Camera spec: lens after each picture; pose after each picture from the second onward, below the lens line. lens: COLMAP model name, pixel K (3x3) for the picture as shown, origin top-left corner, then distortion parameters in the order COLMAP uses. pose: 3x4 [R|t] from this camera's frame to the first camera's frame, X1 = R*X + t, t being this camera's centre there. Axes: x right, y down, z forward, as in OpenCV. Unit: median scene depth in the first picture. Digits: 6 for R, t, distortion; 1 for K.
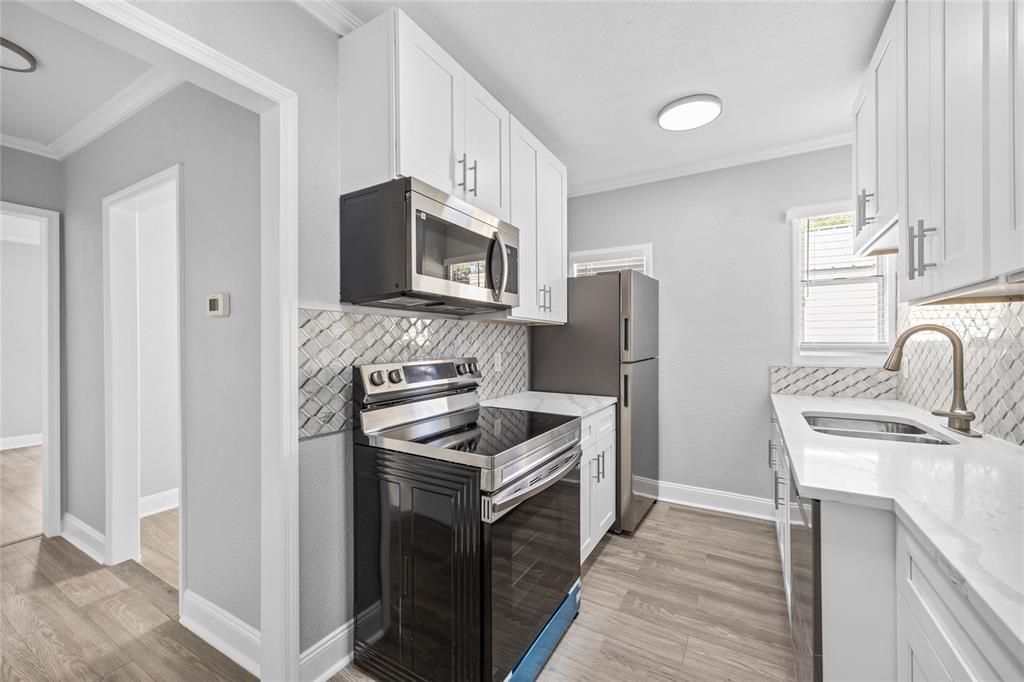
lens RADIAL K [[405.4, 0, 512.2], [0, 405.4, 343.4], [0, 0, 1]] dist [0.001815, -0.000027]
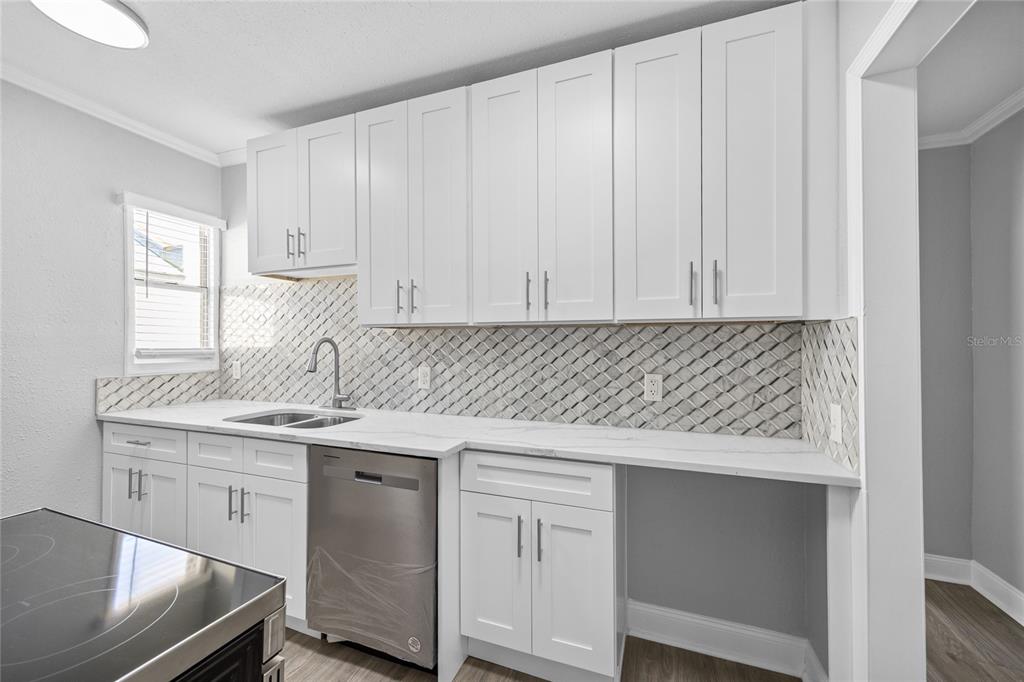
lens RADIAL K [[405.4, 0, 509.5], [0, 405.4, 342.8], [0, 0, 1]] dist [0.001815, -0.000027]
pose [[-0.151756, 0.004445, 0.988408, -0.276670], [-0.002371, 0.999985, -0.004861, -0.013408], [-0.988415, -0.003081, -0.151743, 0.340622]]
